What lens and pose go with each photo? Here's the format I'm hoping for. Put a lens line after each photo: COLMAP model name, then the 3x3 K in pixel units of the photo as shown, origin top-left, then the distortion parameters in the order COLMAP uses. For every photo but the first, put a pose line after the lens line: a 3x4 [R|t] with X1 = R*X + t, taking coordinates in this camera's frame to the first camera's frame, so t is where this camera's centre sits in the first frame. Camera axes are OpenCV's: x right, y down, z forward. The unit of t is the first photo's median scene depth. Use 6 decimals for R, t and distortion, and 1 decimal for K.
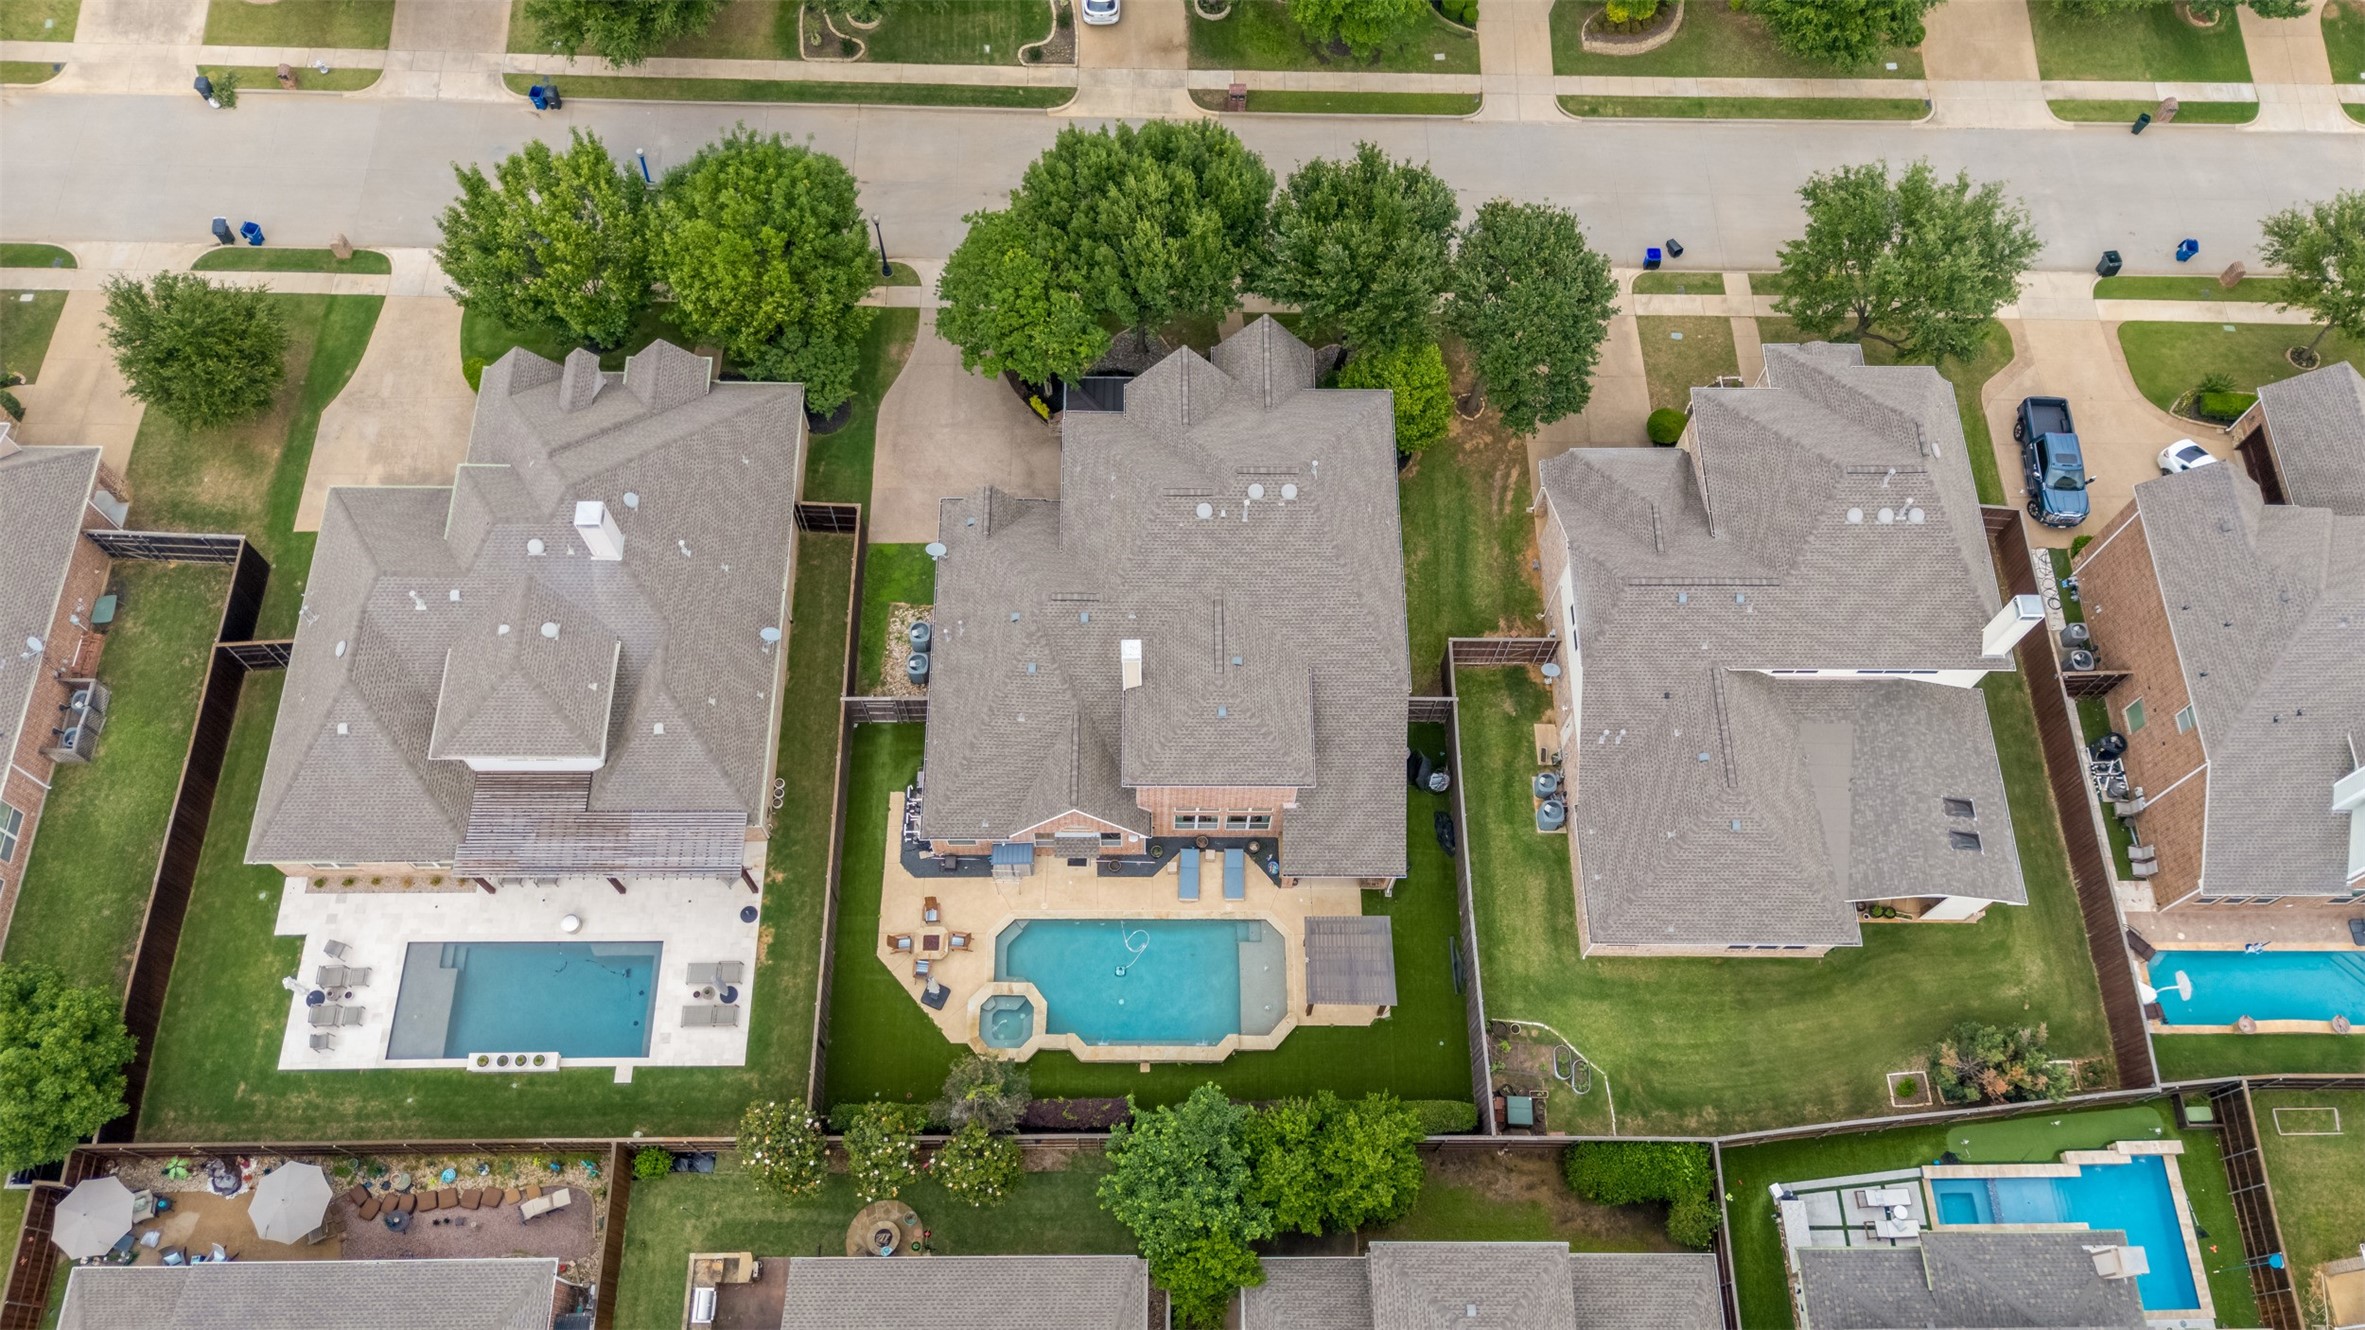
lens RADIAL K [[1757.5, 0, 1182.5], [0, 1757.5, 665.0], [0, 0, 1]] dist [0.057165, -0.056381]
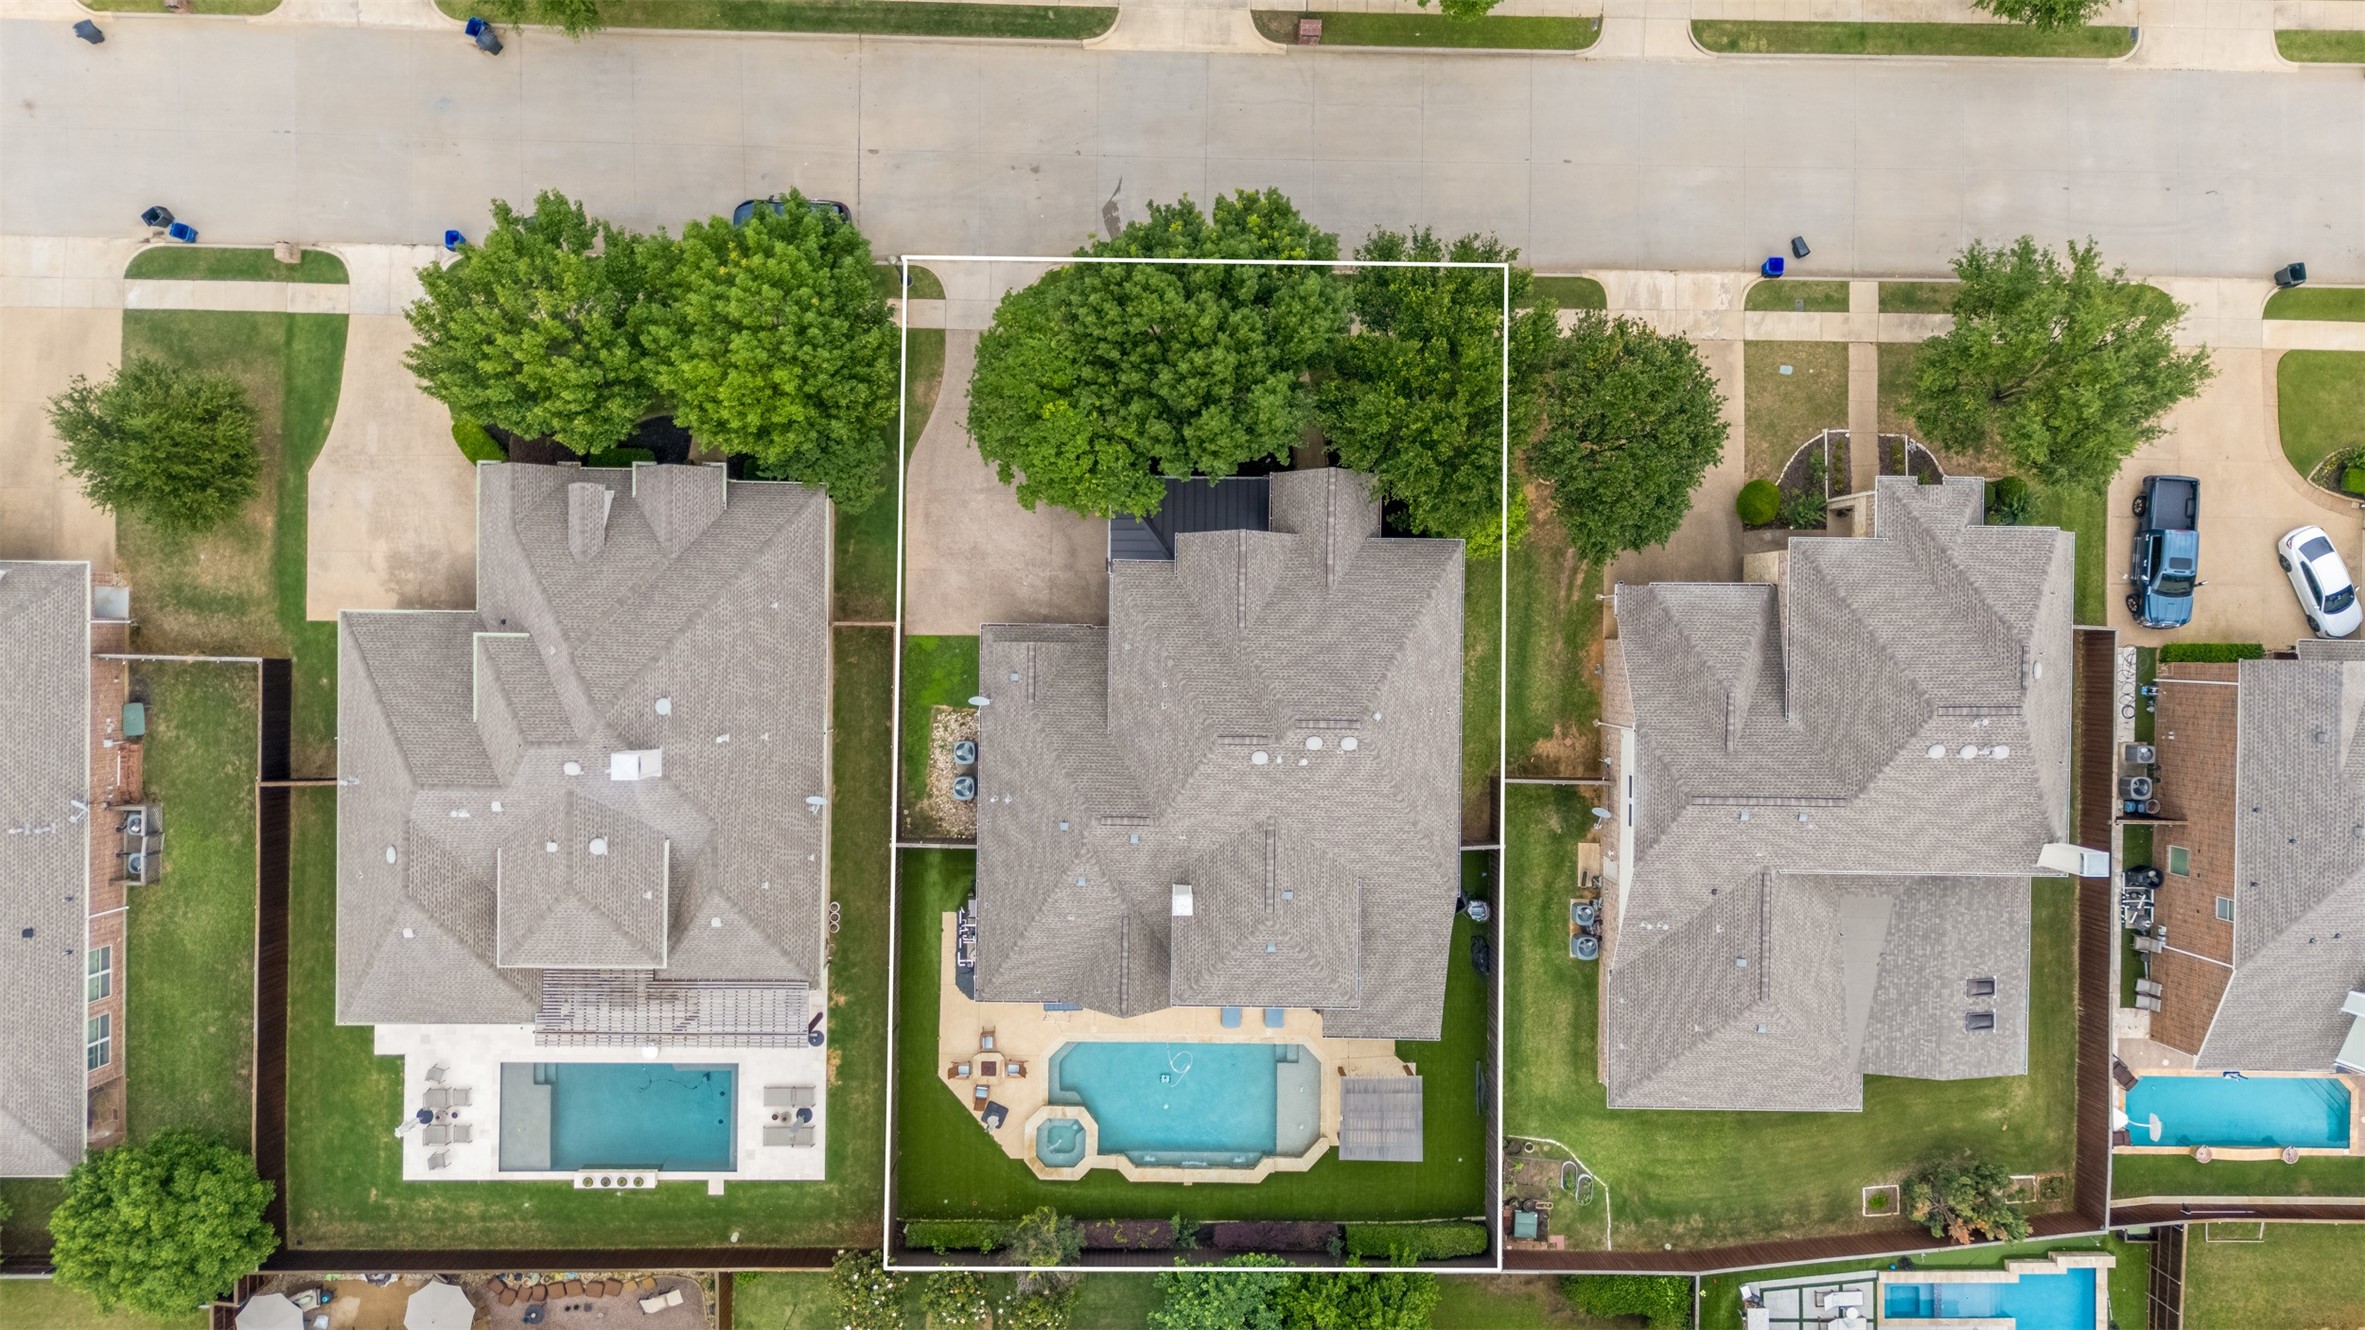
lens RADIAL K [[1735.2, 0, 1182.5], [0, 1735.2, 665.0], [0, 0, 1]] dist [0.052229, -0.050445]
pose [[0.999820, 0.018744, -0.002842, -0.026752], [-0.015680, 0.901853, 0.431758, -0.512091], [0.010656, -0.431635, 0.901985, 0.153970]]
